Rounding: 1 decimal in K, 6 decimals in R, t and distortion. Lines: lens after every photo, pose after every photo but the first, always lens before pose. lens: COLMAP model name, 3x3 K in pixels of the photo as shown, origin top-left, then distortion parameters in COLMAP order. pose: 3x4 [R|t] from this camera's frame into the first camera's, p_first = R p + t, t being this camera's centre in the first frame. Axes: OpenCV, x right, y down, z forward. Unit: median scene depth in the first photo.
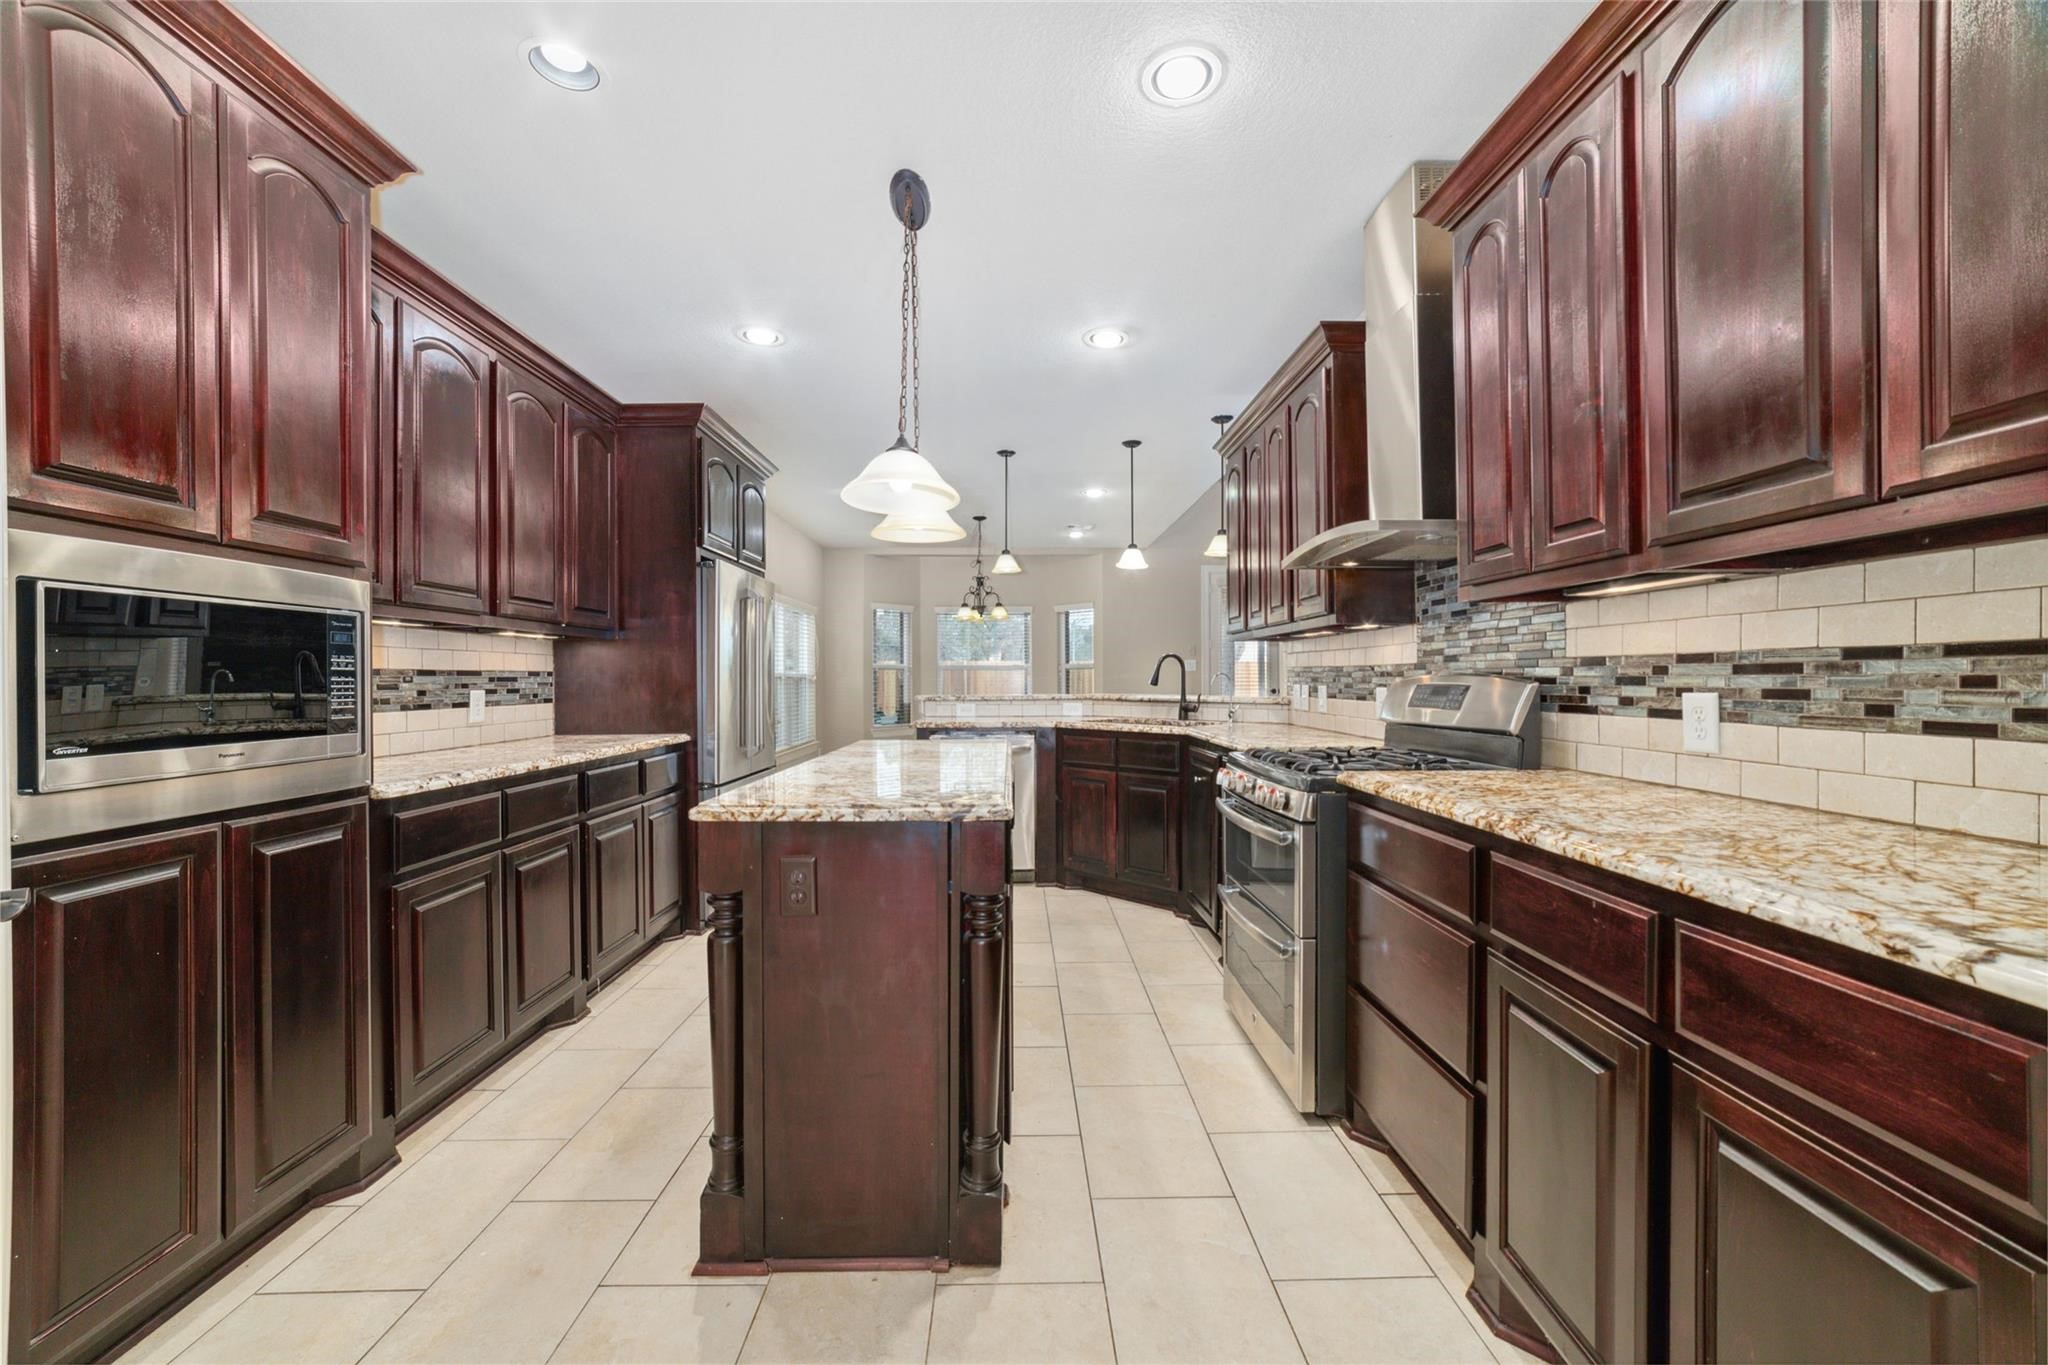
lens RADIAL K [[790.3, 0, 1025.6], [0, 790.3, 687.1], [0, 0, 1]] dist [-0.018275, 0.002092]
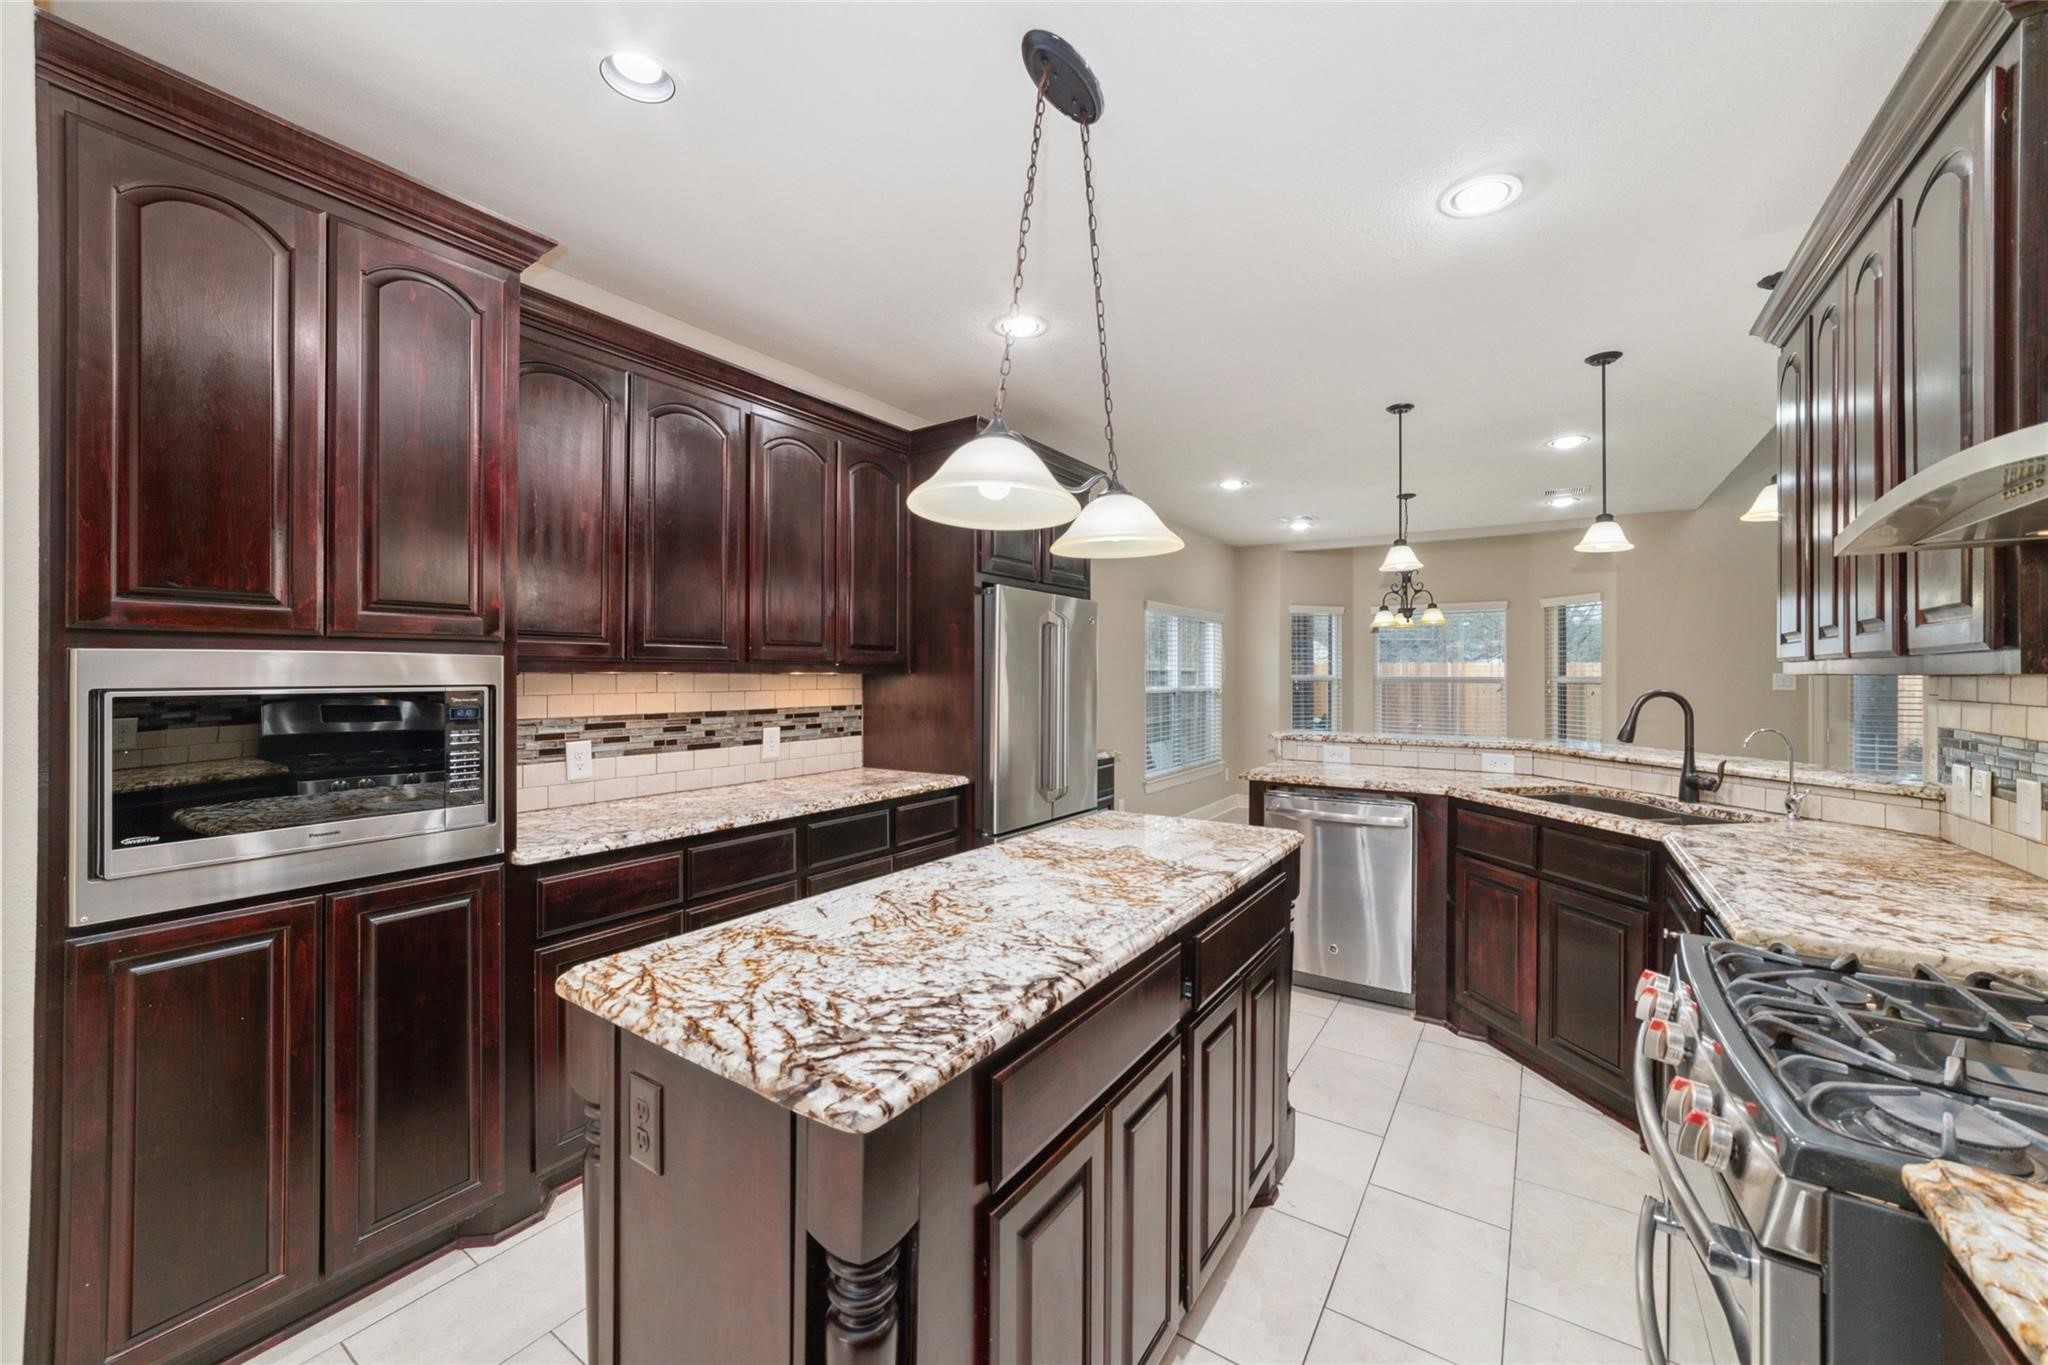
lens RADIAL K [[790.3, 0, 1013.4], [0, 790.3, 676.8], [0, 0, 1]] dist [-0.018275, 0.002092]
pose [[0.816608, 0.008267, -0.577134, 0.179964], [-0.011485, 0.999932, -0.001928, -0.067240], [0.577079, 0.008203, 0.816647, 0.327902]]
